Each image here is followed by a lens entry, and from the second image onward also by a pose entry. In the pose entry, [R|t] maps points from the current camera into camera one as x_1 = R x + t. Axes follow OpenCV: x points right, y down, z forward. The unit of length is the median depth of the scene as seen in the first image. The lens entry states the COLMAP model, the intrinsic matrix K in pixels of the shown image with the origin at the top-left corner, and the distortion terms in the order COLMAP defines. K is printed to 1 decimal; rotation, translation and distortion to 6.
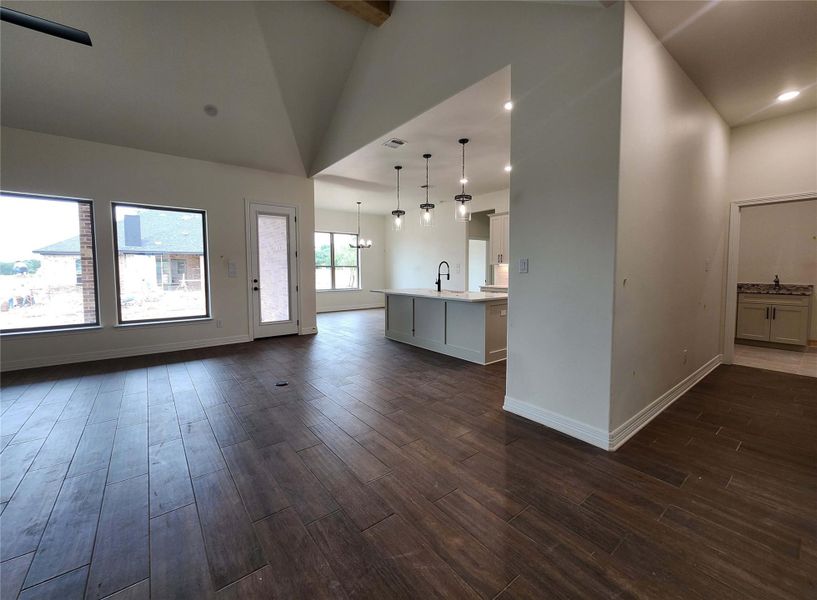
lens RADIAL K [[330.2, 0, 402.7], [0, 330.2, 293.7], [0, 0, 1]] dist [0.003216, 0.000225]
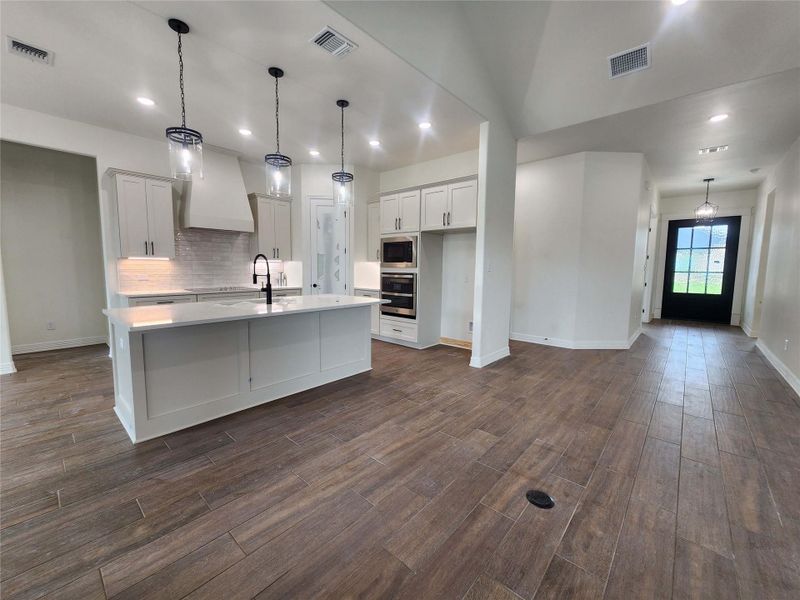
lens RADIAL K [[328.4, 0, 392.1], [0, 328.4, 296.0], [0, 0, 1]] dist [0.002845, -0.000708]
pose [[-0.178890, -0.087517, 0.979969, -0.532533], [0.063013, 0.992972, 0.100181, -0.066287], [-0.981849, 0.079672, -0.172118, 0.863727]]
